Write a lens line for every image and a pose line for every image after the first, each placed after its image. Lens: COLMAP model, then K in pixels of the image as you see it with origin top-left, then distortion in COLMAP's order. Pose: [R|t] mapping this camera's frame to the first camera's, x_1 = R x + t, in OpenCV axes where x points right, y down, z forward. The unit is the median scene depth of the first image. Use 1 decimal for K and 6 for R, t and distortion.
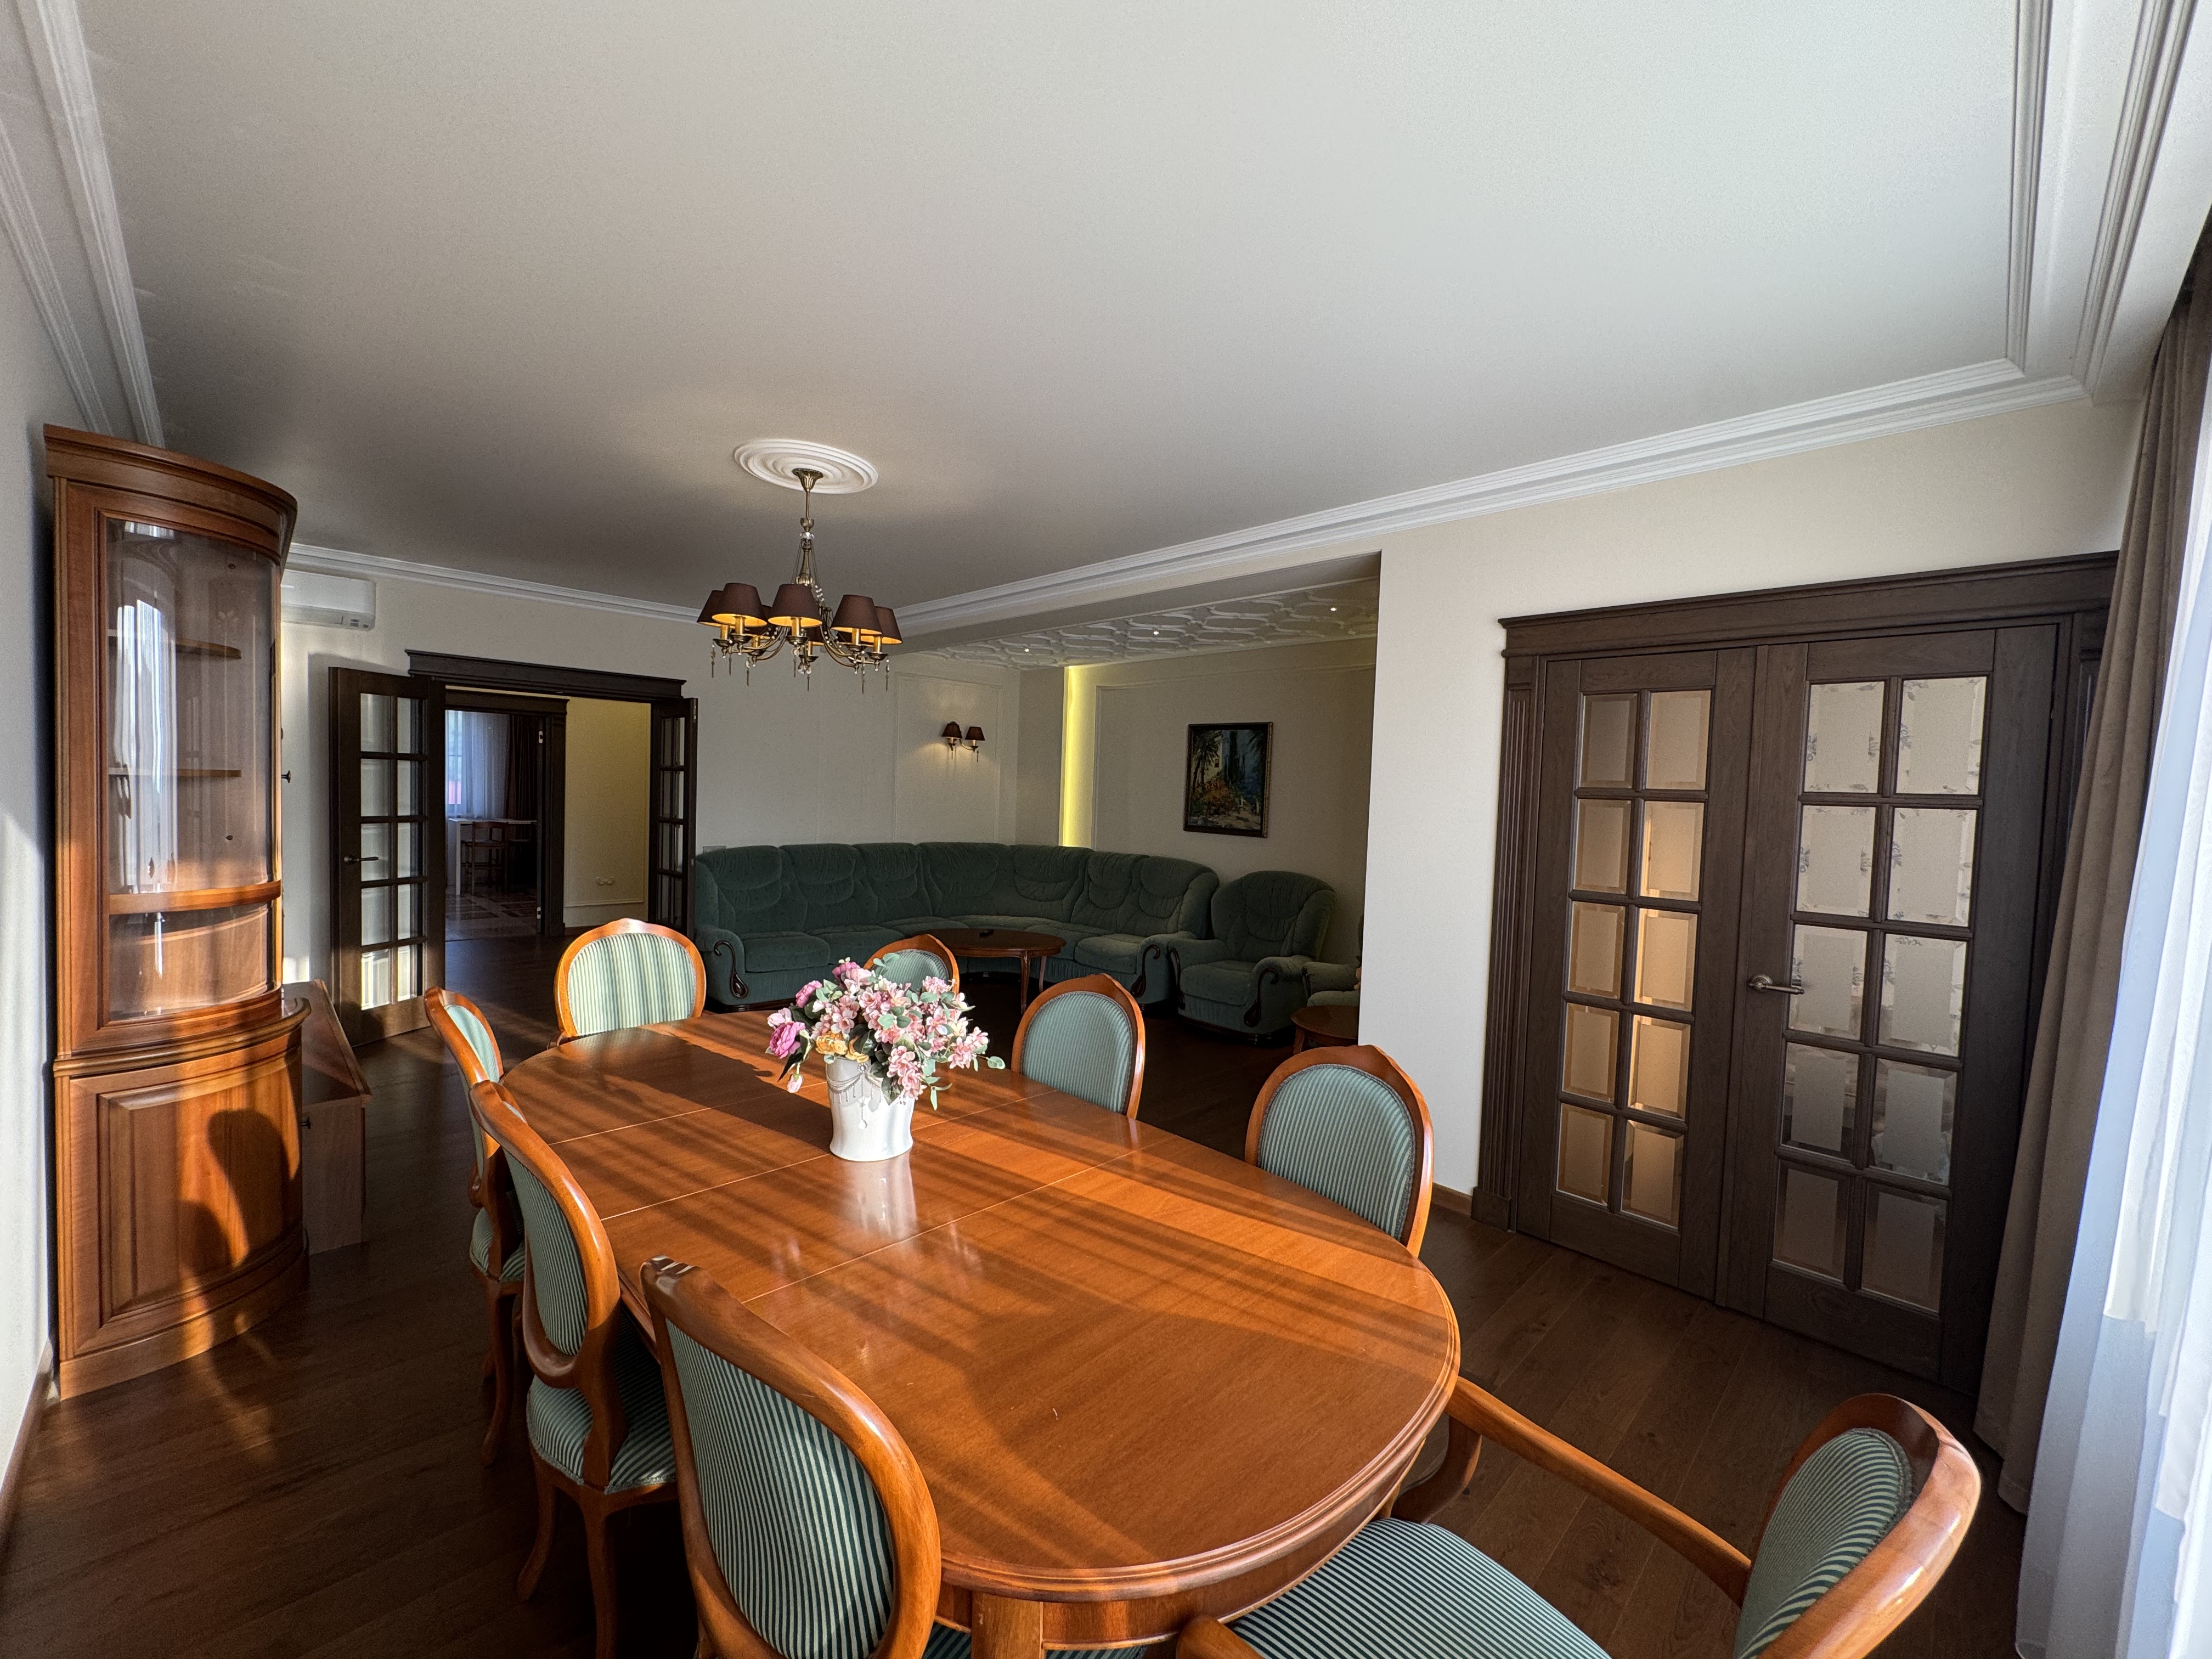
lens RADIAL K [[880.9, 0, 1110.7], [0, 880.9, 822.4], [0, 0, 1]] dist [-0.002705, 0.000569]
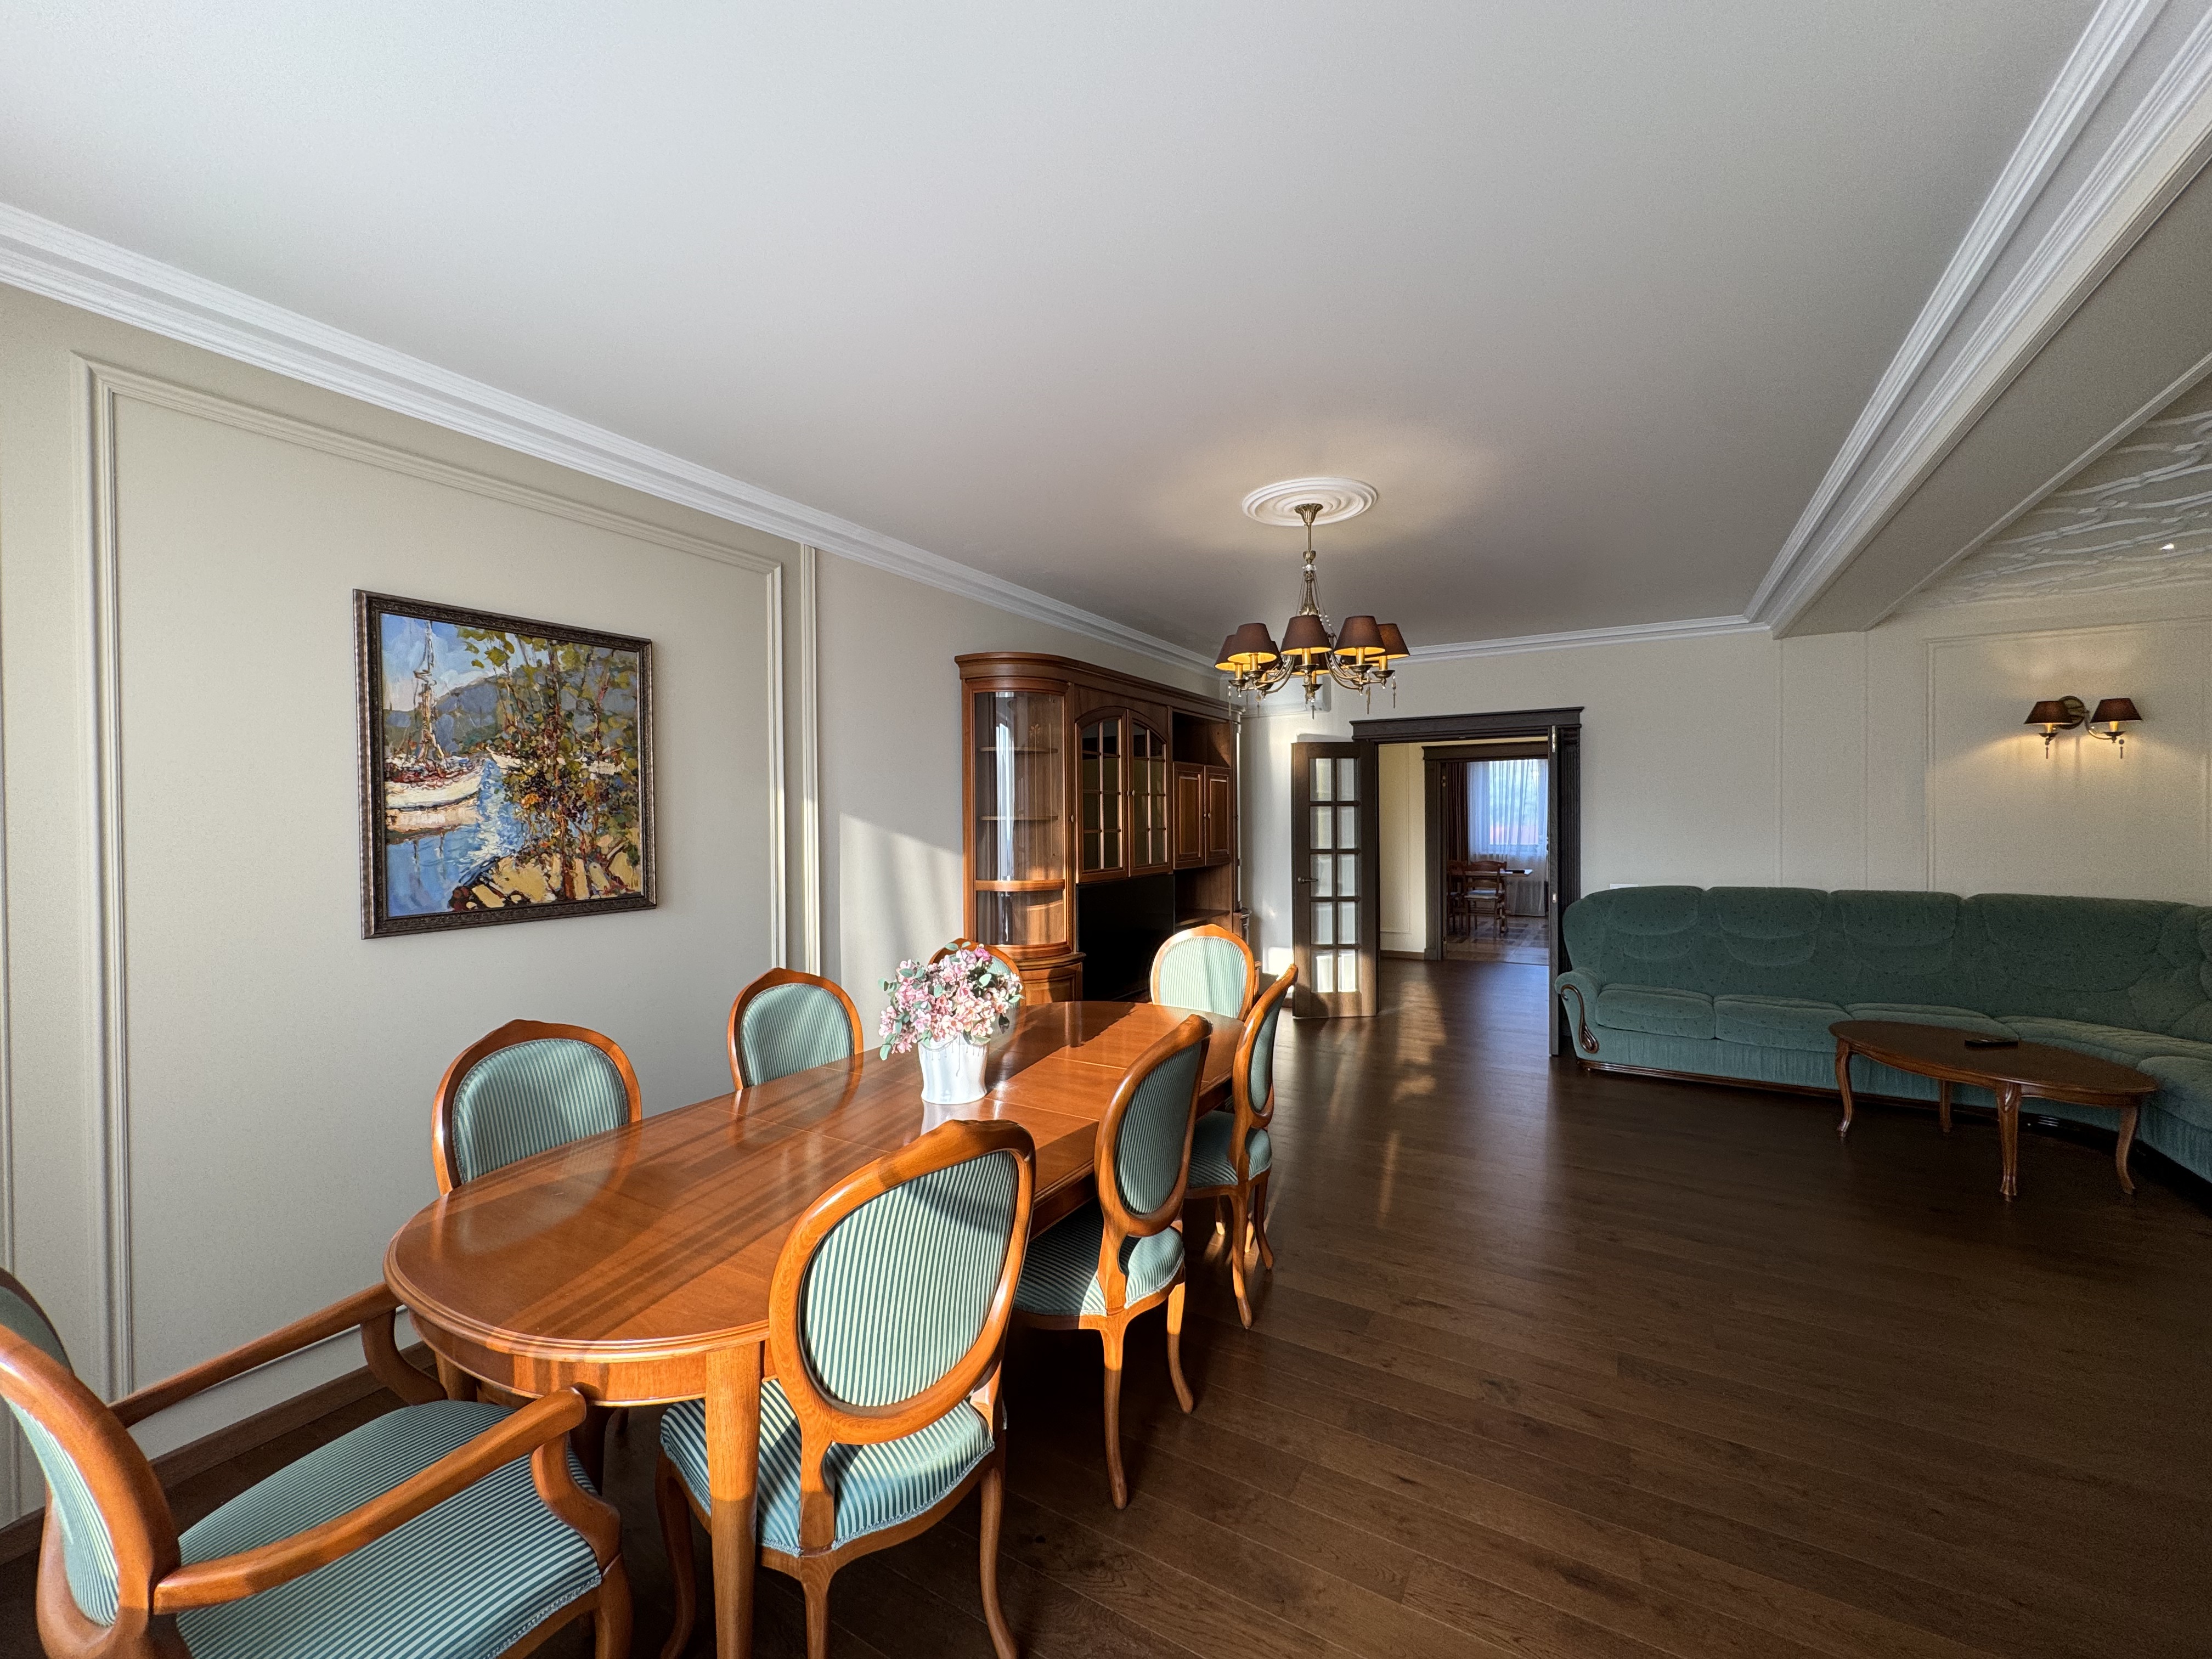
lens RADIAL K [[880.9, 0, 1107.3], [0, 880.9, 838.9], [0, 0, 1]] dist [-0.002705, 0.000569]
pose [[0.243846, -0.014599, -0.969704, 0.348316], [-0.016195, 0.999686, -0.019123, 0.007648], [0.969679, 0.020367, 0.243533, 0.313709]]
